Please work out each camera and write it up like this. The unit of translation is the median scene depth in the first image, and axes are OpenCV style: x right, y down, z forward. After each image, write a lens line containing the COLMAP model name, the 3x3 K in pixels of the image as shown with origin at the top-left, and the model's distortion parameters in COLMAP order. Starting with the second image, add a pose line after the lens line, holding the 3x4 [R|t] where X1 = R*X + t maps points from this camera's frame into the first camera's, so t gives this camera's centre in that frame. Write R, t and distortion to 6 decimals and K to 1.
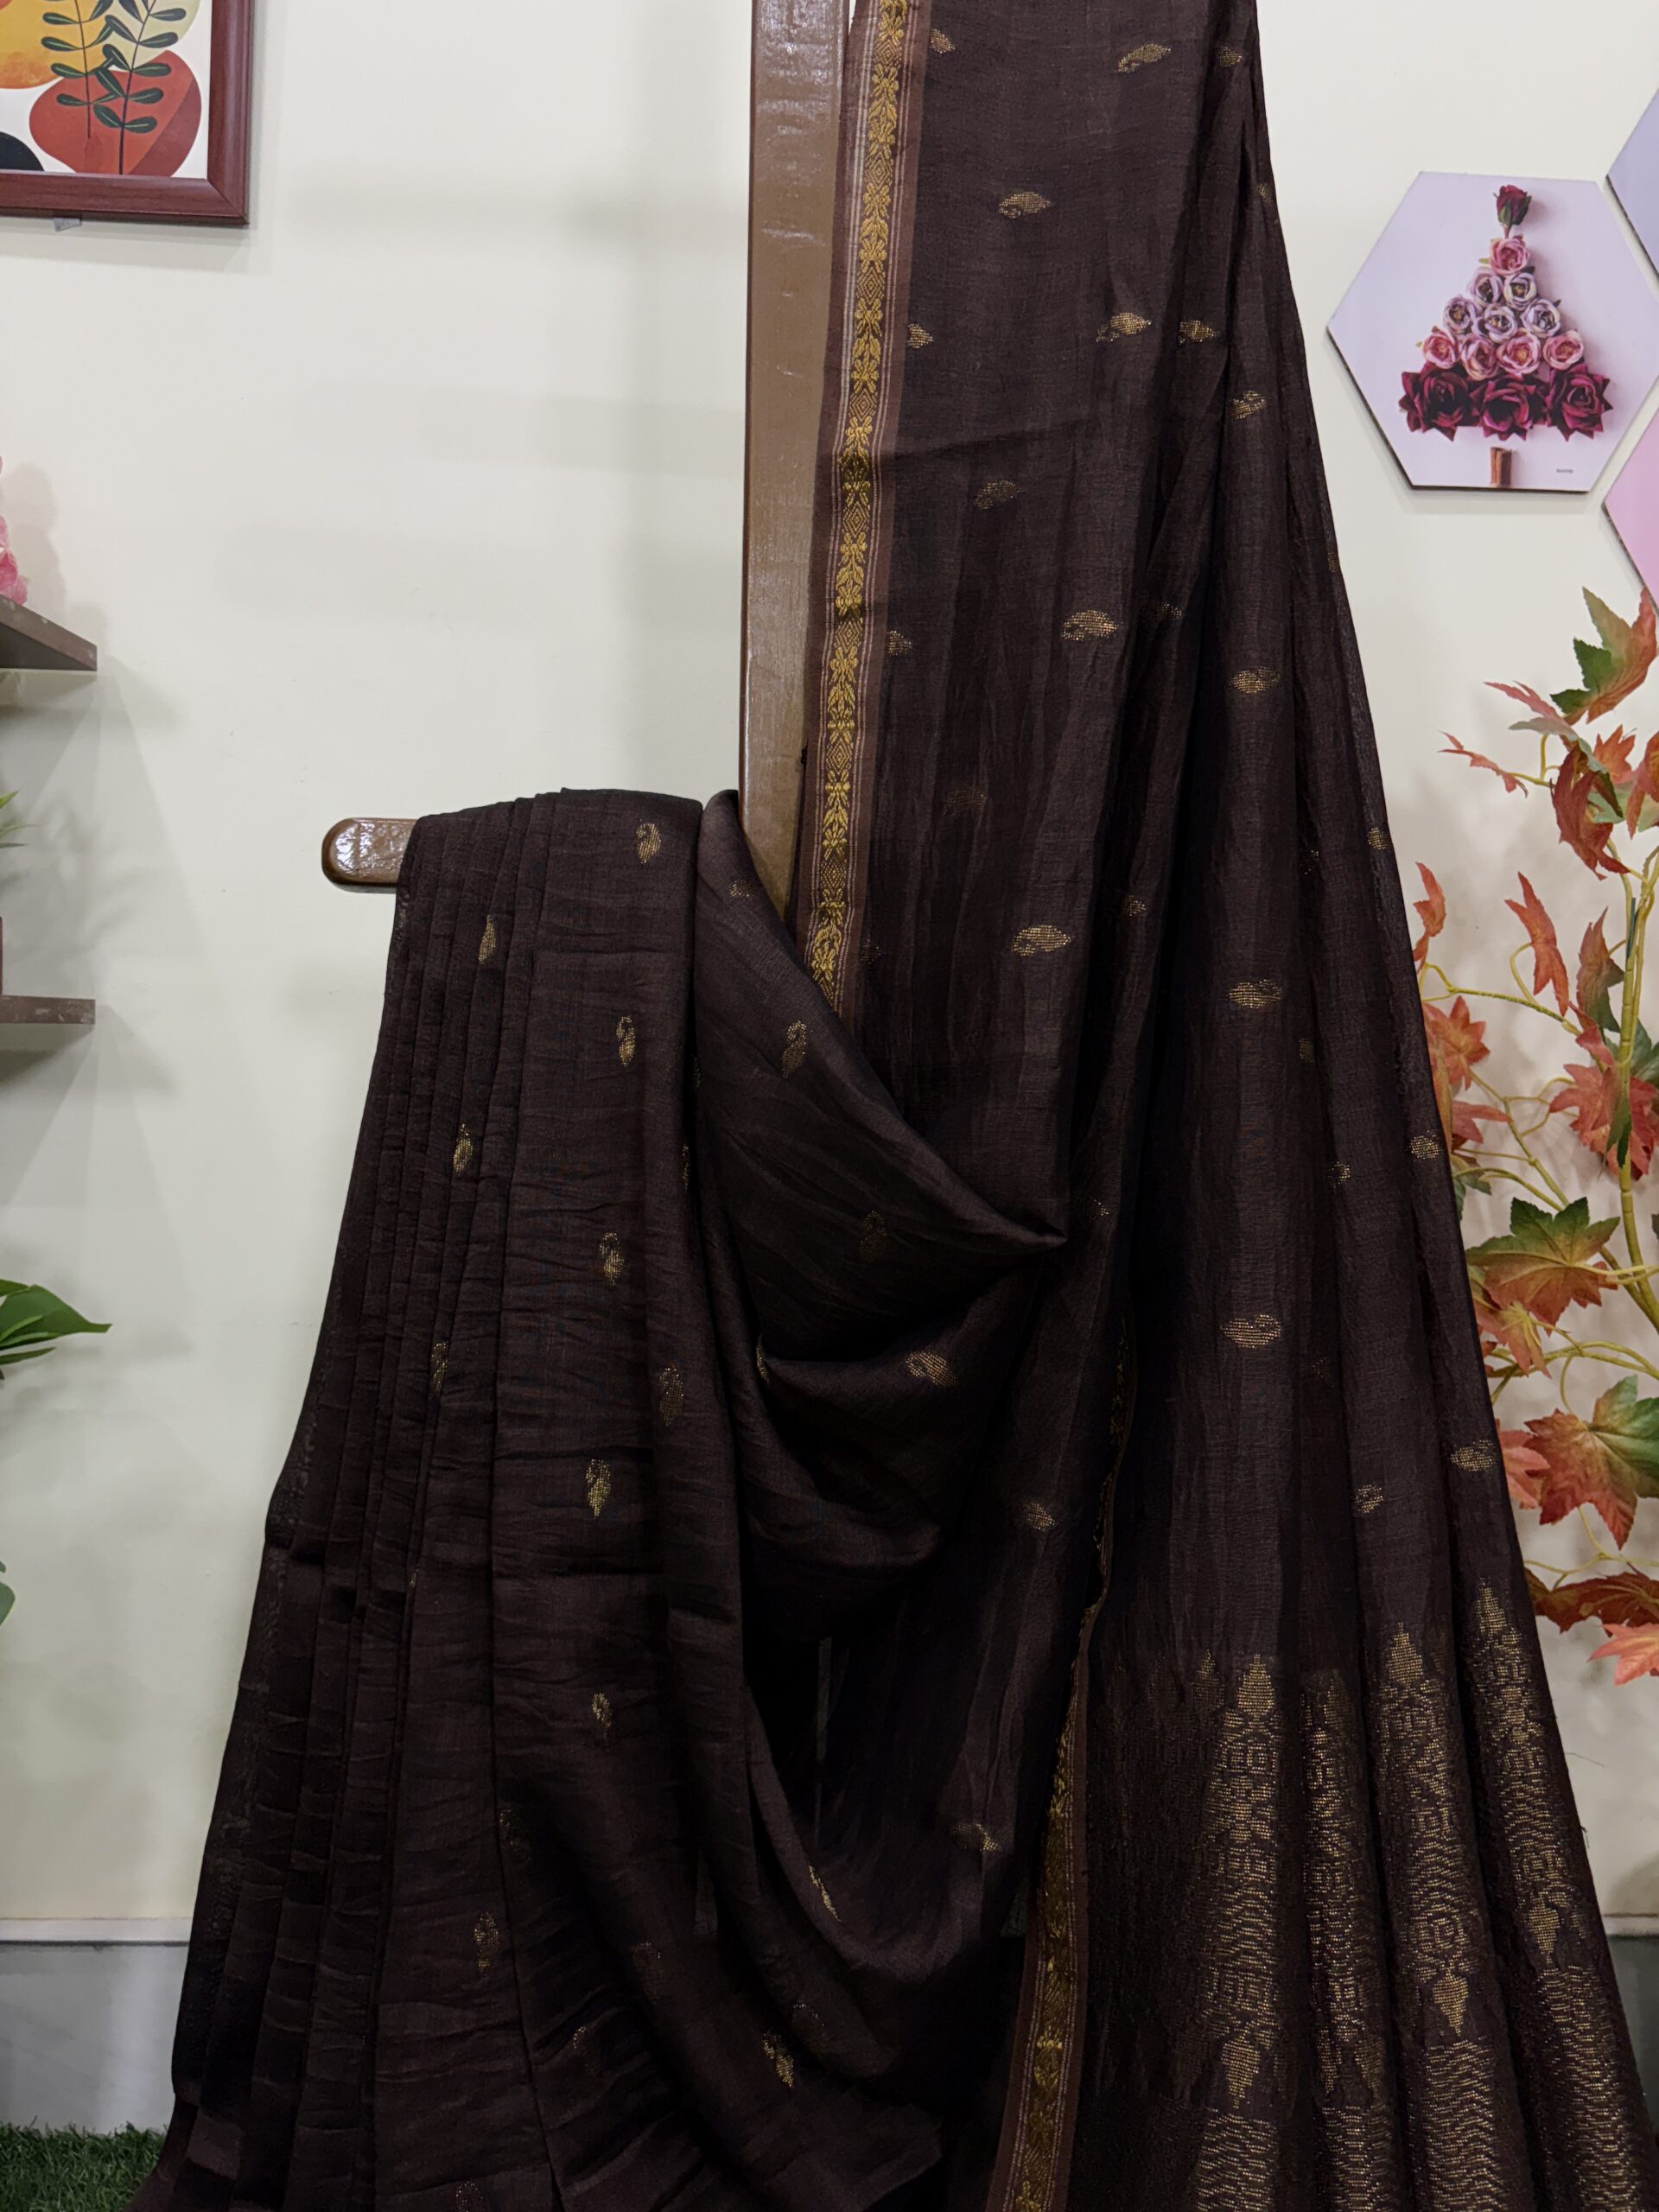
lens RADIAL K [[1714.1, 0, 829.5], [0, 1714.1, 1106.0], [0, 0, 1]] dist [0.027731, -0.026712]
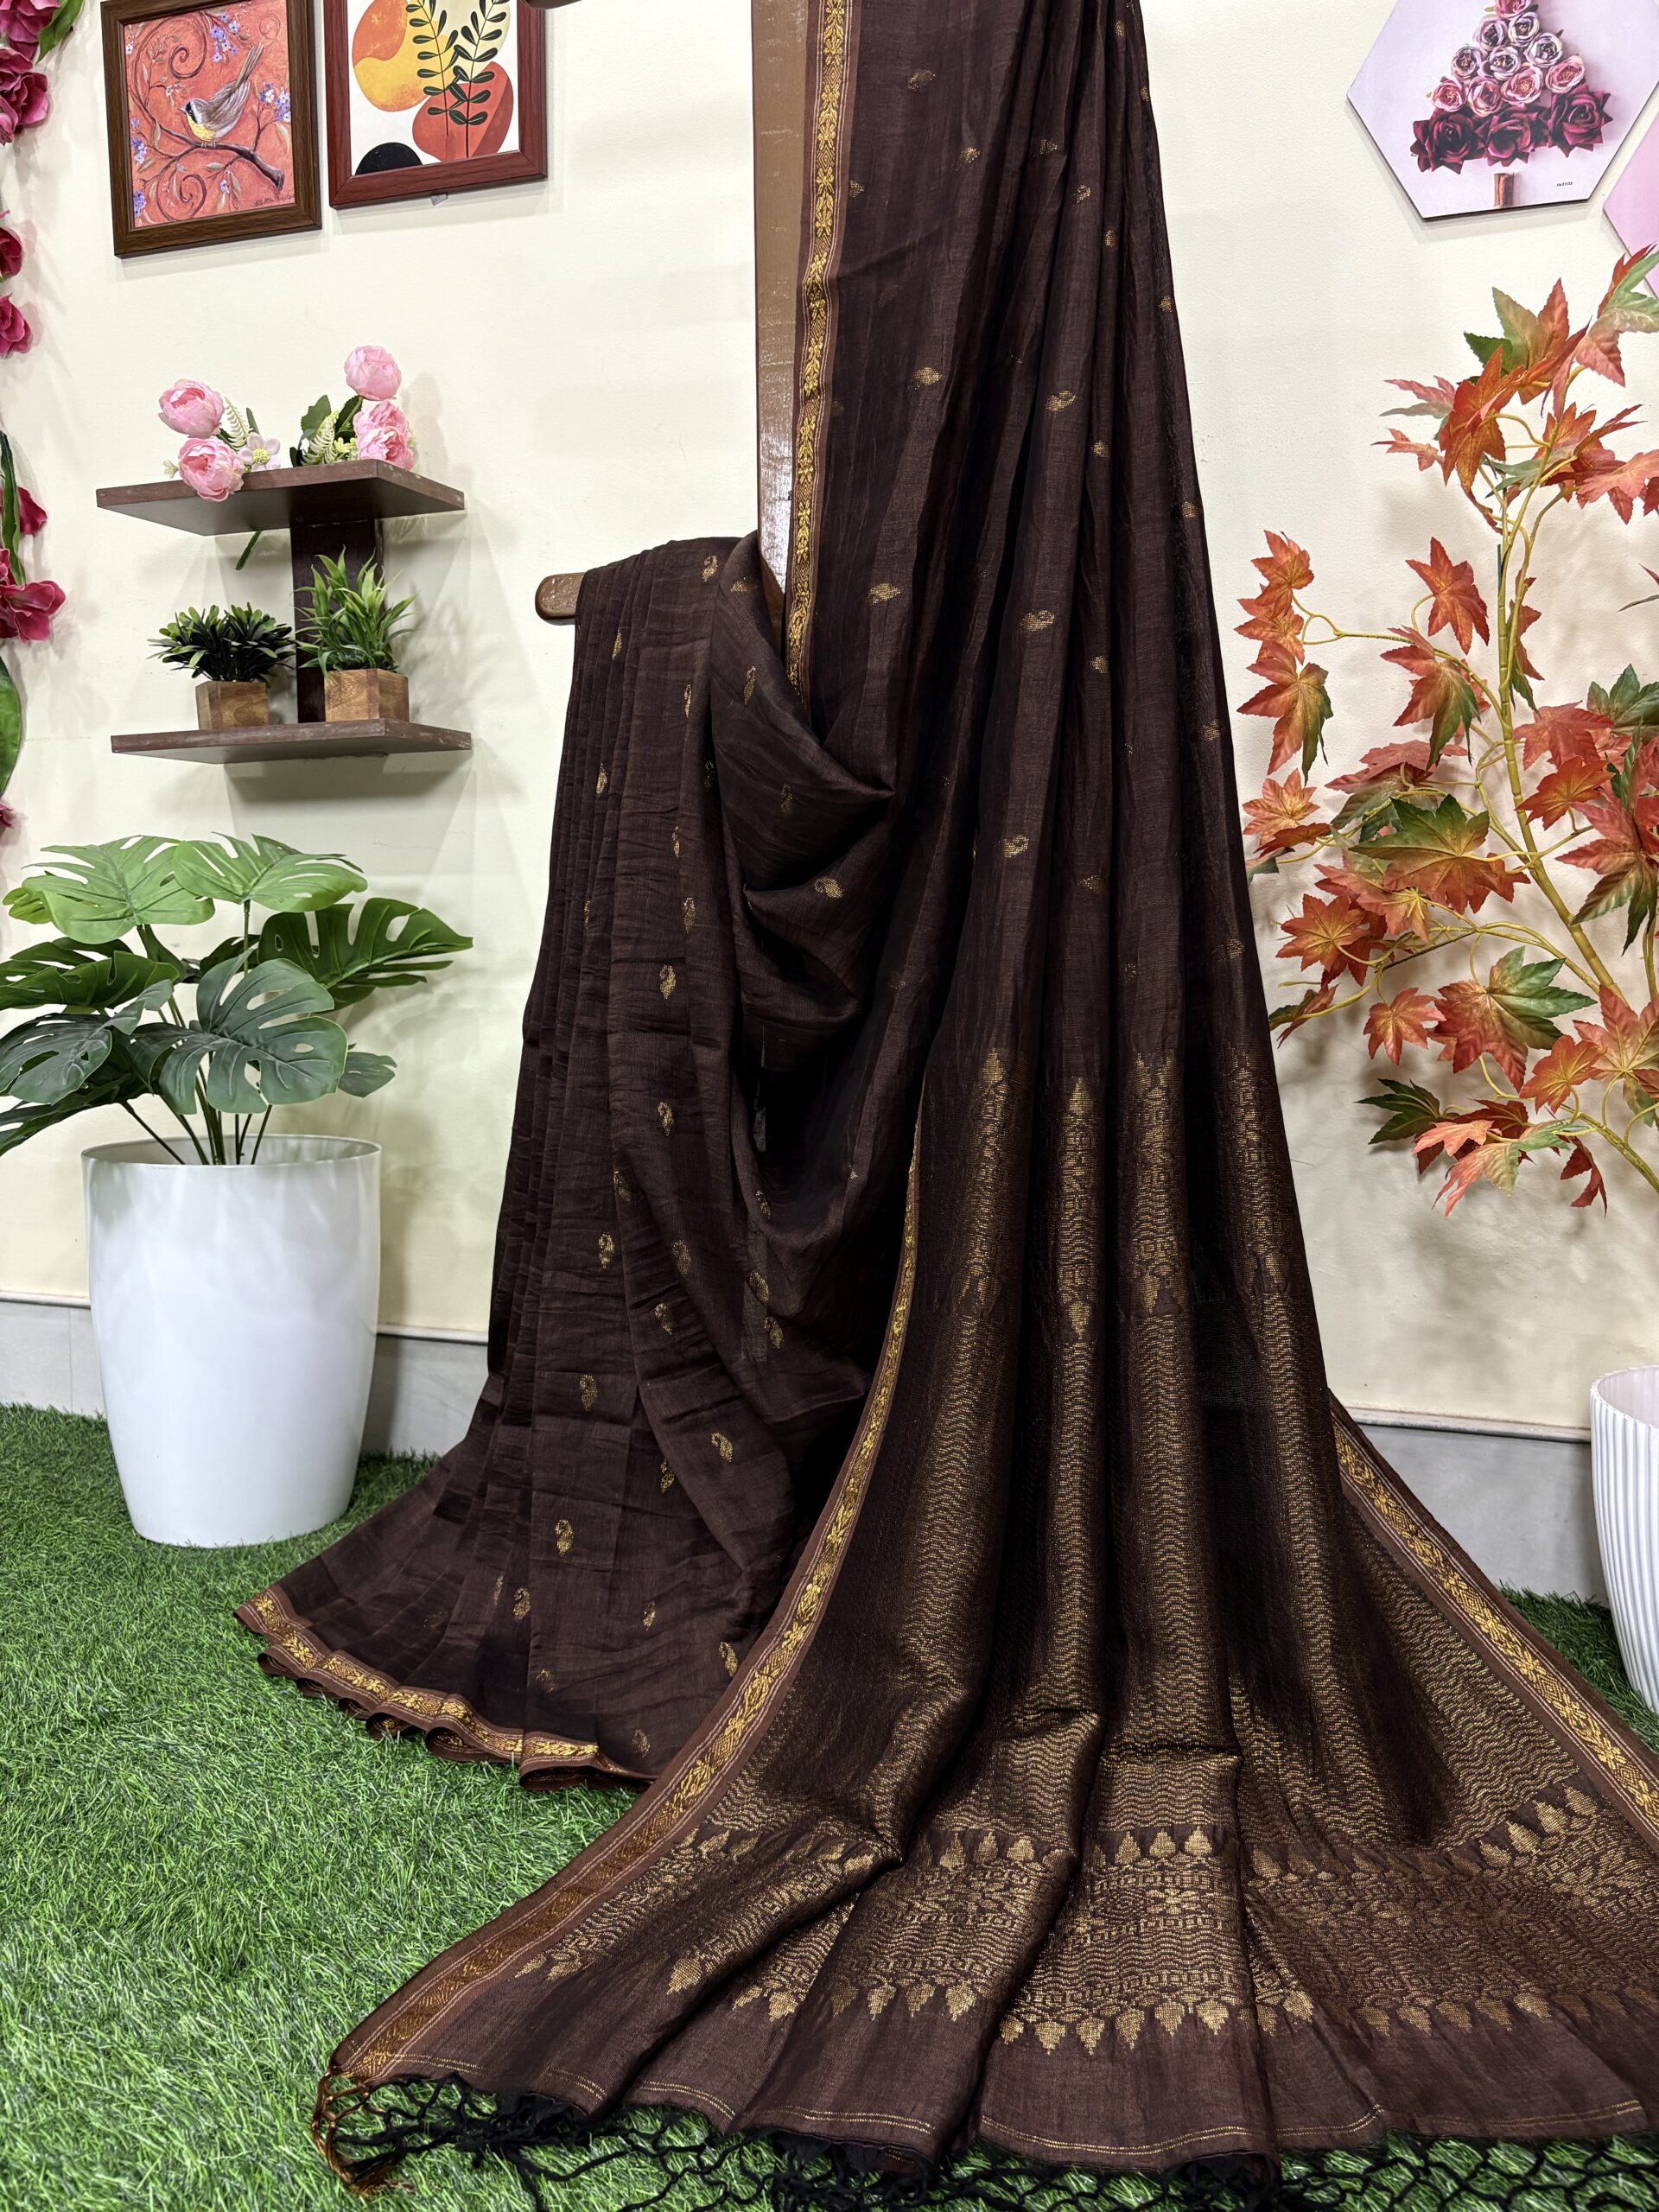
lens RADIAL K [[1714.1, 0, 829.5], [0, 1714.1, 1106.0], [0, 0, 1]] dist [0.027731, -0.026712]
pose [[0.930993, 0.012930, -0.364809, 0.445484], [0.015284, 0.997115, 0.074345, 0.166986], [0.364718, -0.074790, 0.928110, -0.322182]]
